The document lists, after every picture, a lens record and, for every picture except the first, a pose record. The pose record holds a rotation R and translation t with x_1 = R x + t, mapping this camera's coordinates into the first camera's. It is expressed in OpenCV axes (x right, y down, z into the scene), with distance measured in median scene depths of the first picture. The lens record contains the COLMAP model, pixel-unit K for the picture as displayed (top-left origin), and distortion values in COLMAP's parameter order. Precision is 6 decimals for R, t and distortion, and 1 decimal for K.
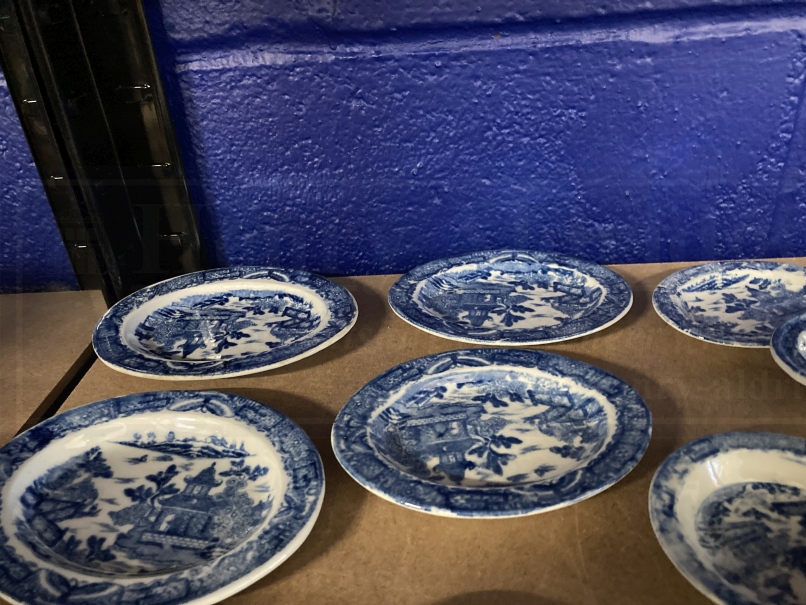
lens RADIAL K [[641.1, 0, 398.3], [0, 641.1, 316.9], [0, 0, 1]] dist [0.061490, -0.068597]
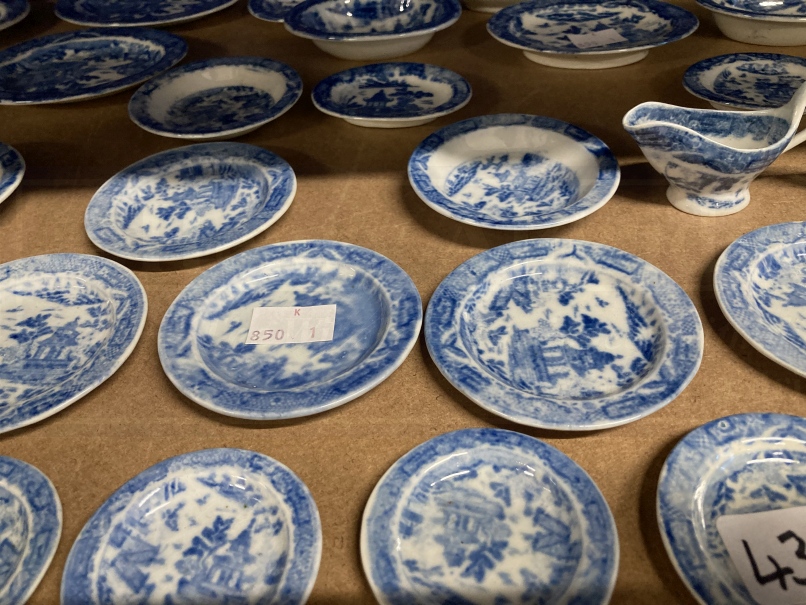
lens RADIAL K [[662.1, 0, 403.0], [0, 662.1, 302.5], [0, 0, 1]] dist [-0.002781, -0.002132]
pose [[0.998243, -0.028319, 0.052043, 0.718126], [0.018456, 0.983300, 0.181051, 0.400272], [-0.056301, -0.179773, 0.982096, -0.522154]]
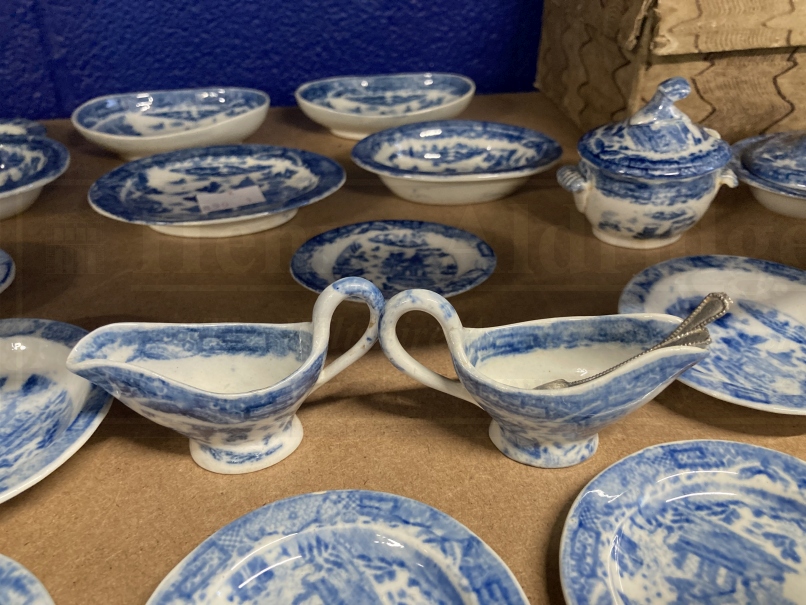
lens RADIAL K [[671.5, 0, 407.6], [0, 671.5, 305.9], [0, 0, 1]] dist [-0.003821, -0.014641]
pose [[0.981418, -0.054123, 0.184091, 1.266385], [0.047572, 0.998074, 0.039824, 0.271255], [-0.185892, -0.030326, 0.982102, -0.285519]]
